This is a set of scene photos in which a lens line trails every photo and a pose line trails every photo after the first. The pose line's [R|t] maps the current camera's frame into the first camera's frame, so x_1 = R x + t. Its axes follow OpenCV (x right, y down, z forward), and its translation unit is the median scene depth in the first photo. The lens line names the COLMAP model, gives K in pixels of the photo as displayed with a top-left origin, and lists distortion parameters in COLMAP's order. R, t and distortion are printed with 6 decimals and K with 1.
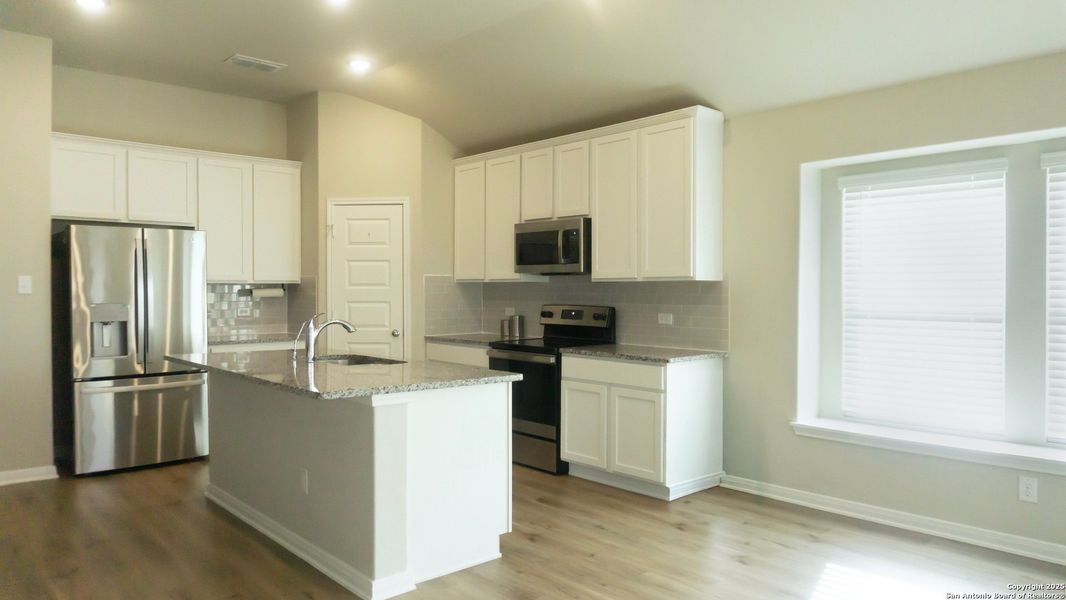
lens RADIAL K [[721.2, 0, 523.3], [0, 721.2, 297.9], [0, 0, 1]] dist [-0.024684, 0.005447]
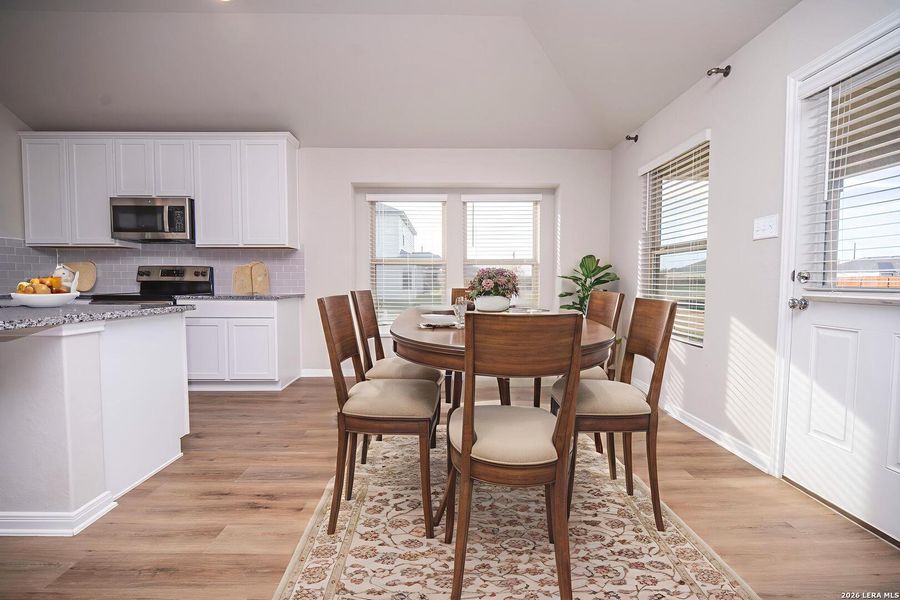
lens RADIAL K [[398.5, 0, 445.5], [0, 398.5, 301.0], [0, 0, 1]] dist [-0.003176, 0.000168]
pose [[0.673717, -0.037549, 0.738035, -0.143028], [0.003431, 0.998856, 0.047686, 0.044472], [-0.738982, -0.029594, 0.673075, 0.144646]]
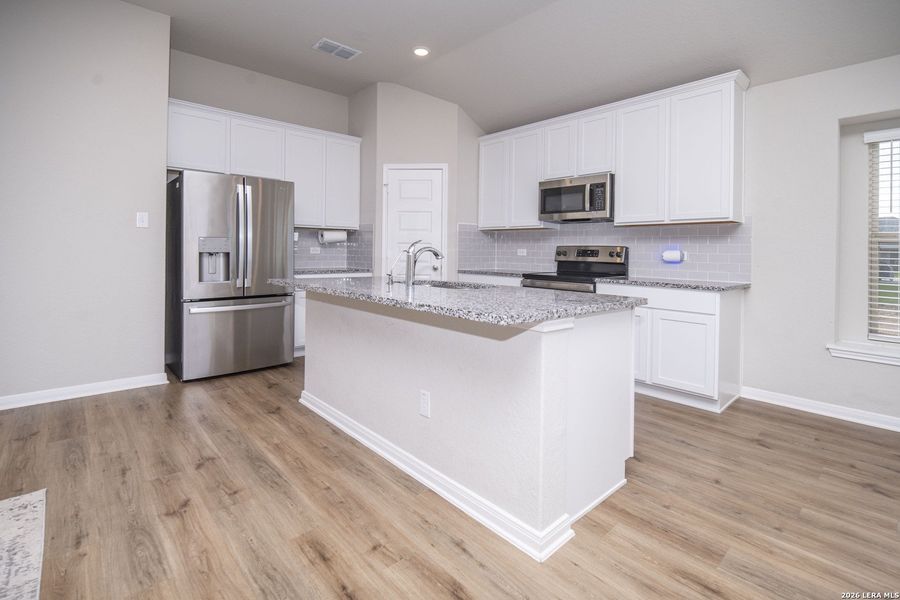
lens RADIAL K [[427.7, 0, 462.9], [0, 427.7, 250.9], [0, 0, 1]] dist [0.001878, -0.001095]
pose [[0.999549, 0.014510, 0.026284, -0.180937], [-0.014225, 0.999839, -0.010980, 0.032683], [-0.026439, 0.010601, 0.999594, 0.269271]]
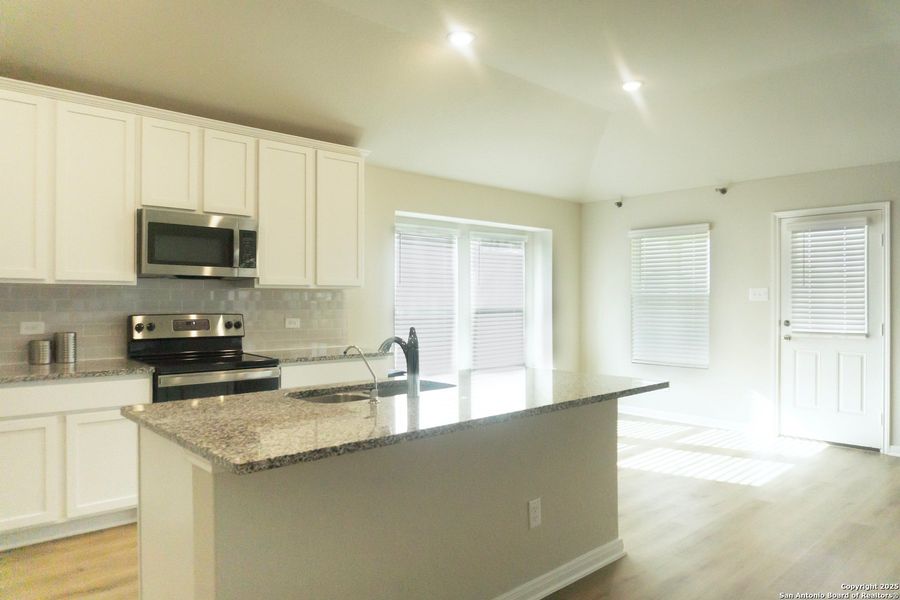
lens RADIAL K [[605.5, 0, 449.3], [0, 605.5, 302.3], [0, 0, 1]] dist [-0.035259, -0.001992]
pose [[0.001759, -0.005955, 0.999981, -0.691730], [0.005577, 0.999967, 0.005945, -0.006096], [-0.999983, 0.005567, 0.001792, 0.731645]]
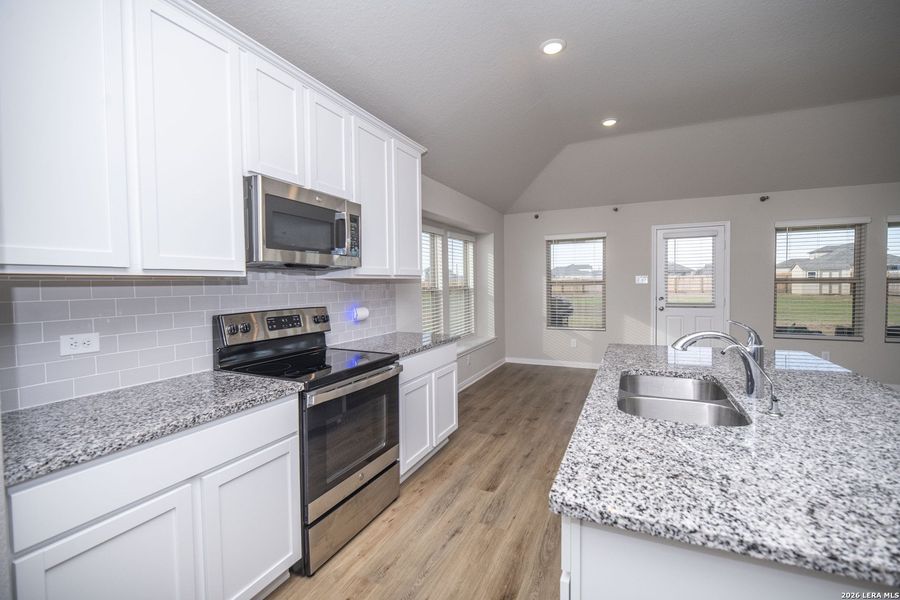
lens RADIAL K [[396.8, 0, 456.6], [0, 396.8, 298.5], [0, 0, 1]] dist [-0.003011, -0.000126]
pose [[-0.396471, -0.031430, 0.917509, -0.396575], [0.018320, 0.998944, 0.042136, -0.015388], [-0.917864, 0.033515, -0.395477, 1.058402]]
